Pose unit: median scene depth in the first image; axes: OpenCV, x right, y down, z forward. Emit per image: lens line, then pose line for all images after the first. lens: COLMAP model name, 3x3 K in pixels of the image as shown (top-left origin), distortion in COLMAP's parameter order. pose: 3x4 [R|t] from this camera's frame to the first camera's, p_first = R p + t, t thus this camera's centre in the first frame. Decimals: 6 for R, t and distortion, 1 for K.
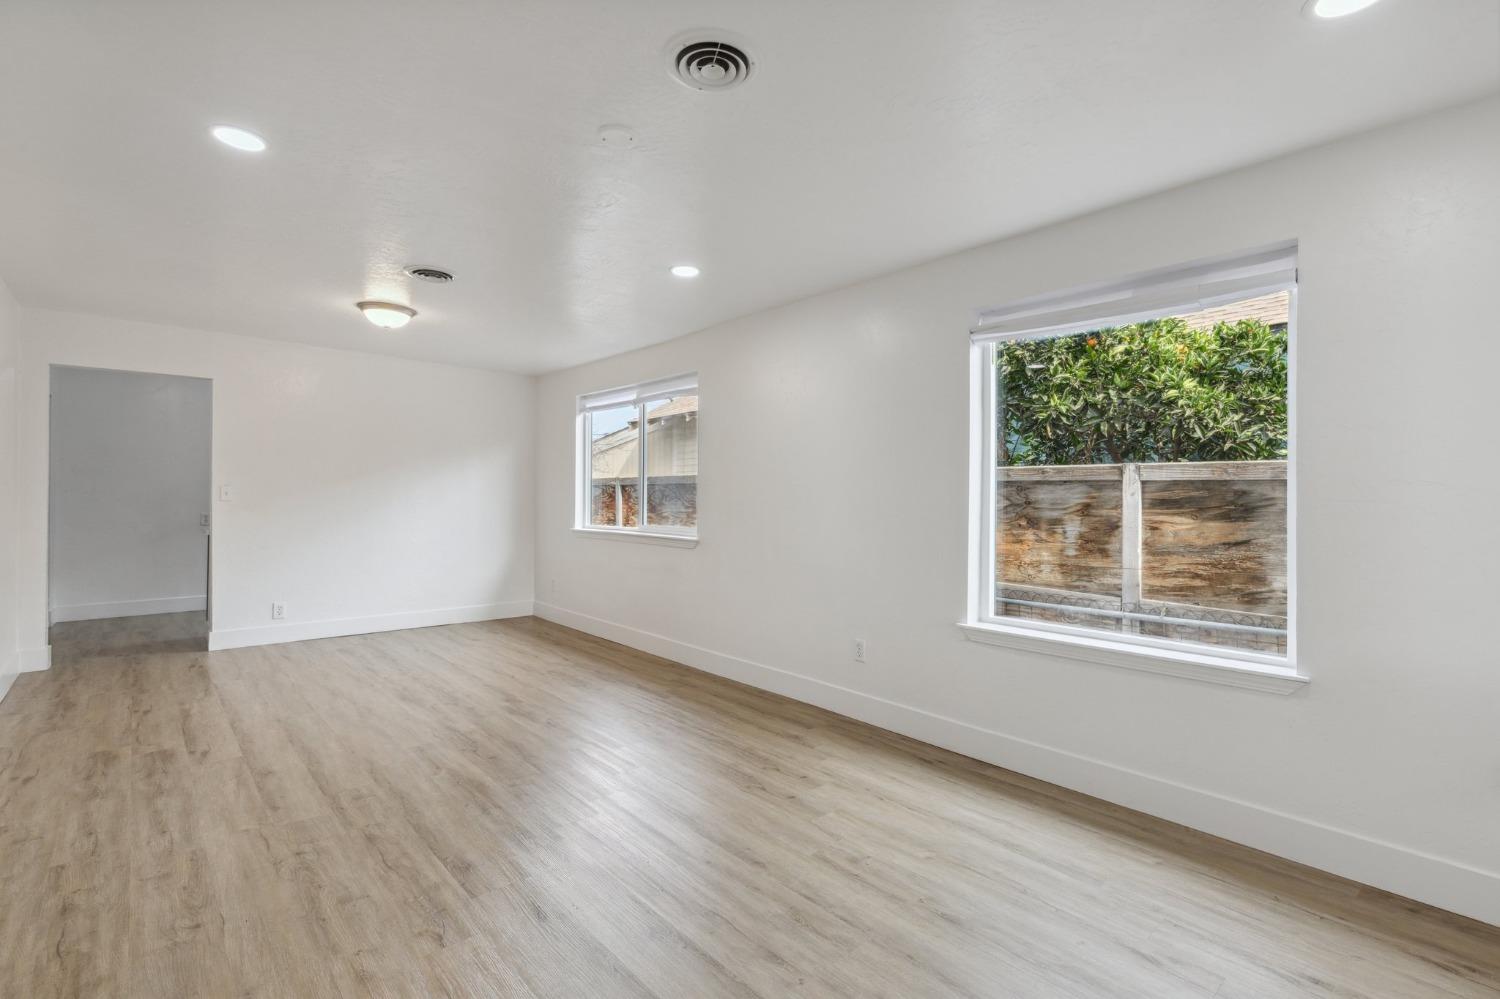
lens RADIAL K [[683.6, 0, 750.4], [0, 683.6, 497.9], [0, 0, 1]] dist [-0.000390, -0.000301]
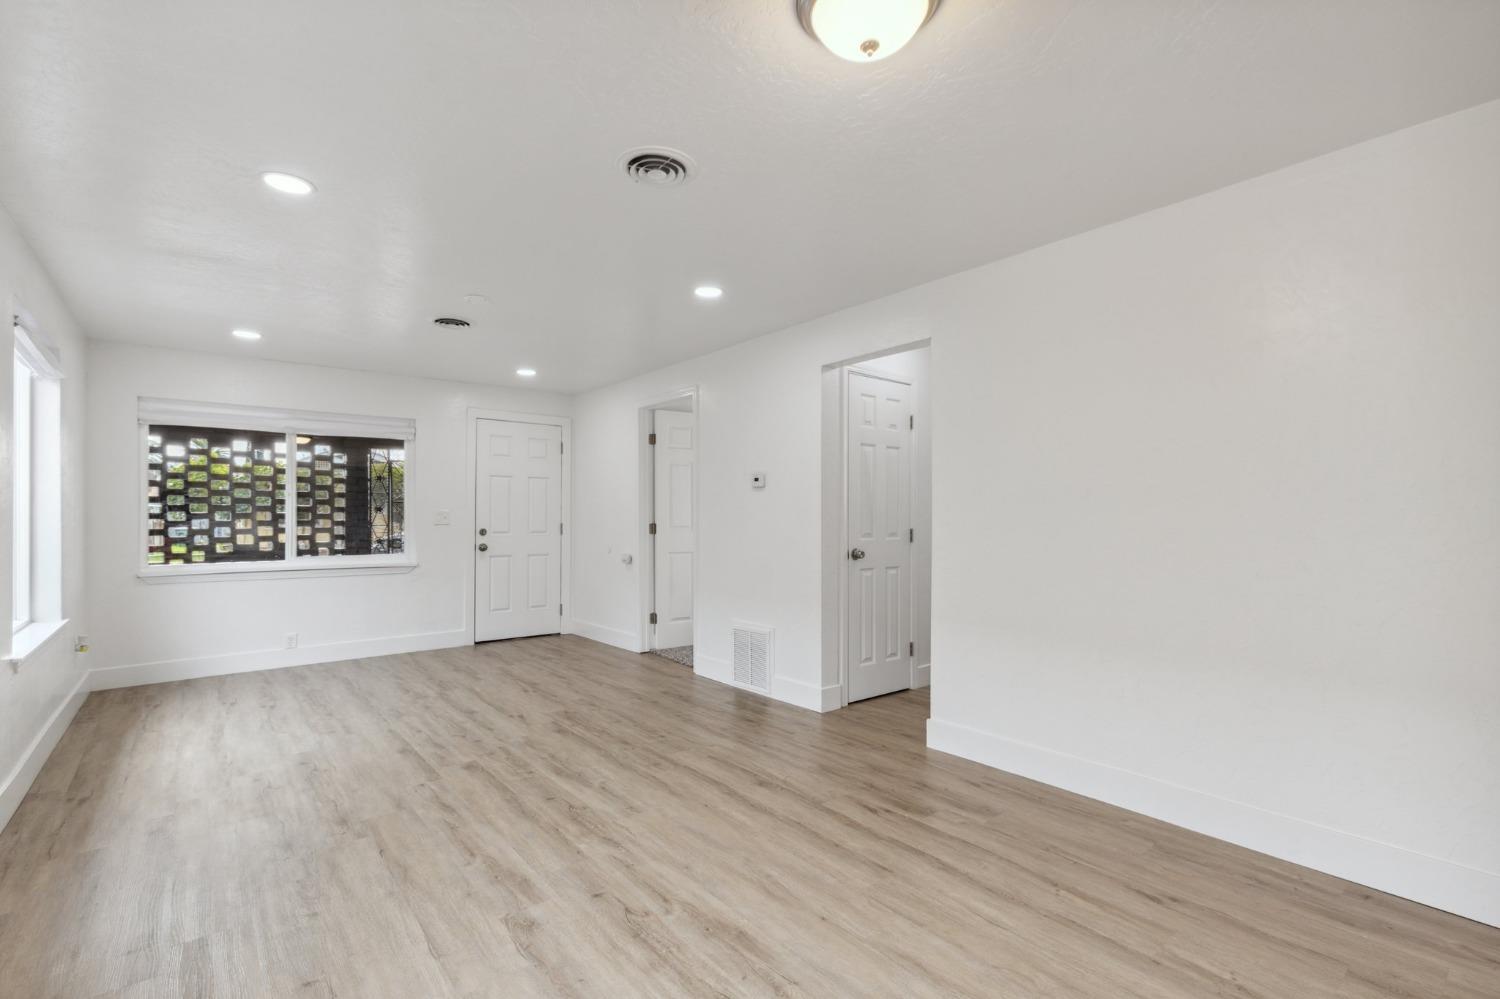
lens RADIAL K [[683.6, 0, 750.4], [0, 683.6, 508.8], [0, 0, 1]] dist [-0.000390, -0.000301]
pose [[-0.998886, -0.010219, 0.046077, -0.760432], [-0.010823, 0.999859, -0.012873, -0.003460], [-0.045939, -0.013358, -0.998855, 2.124141]]
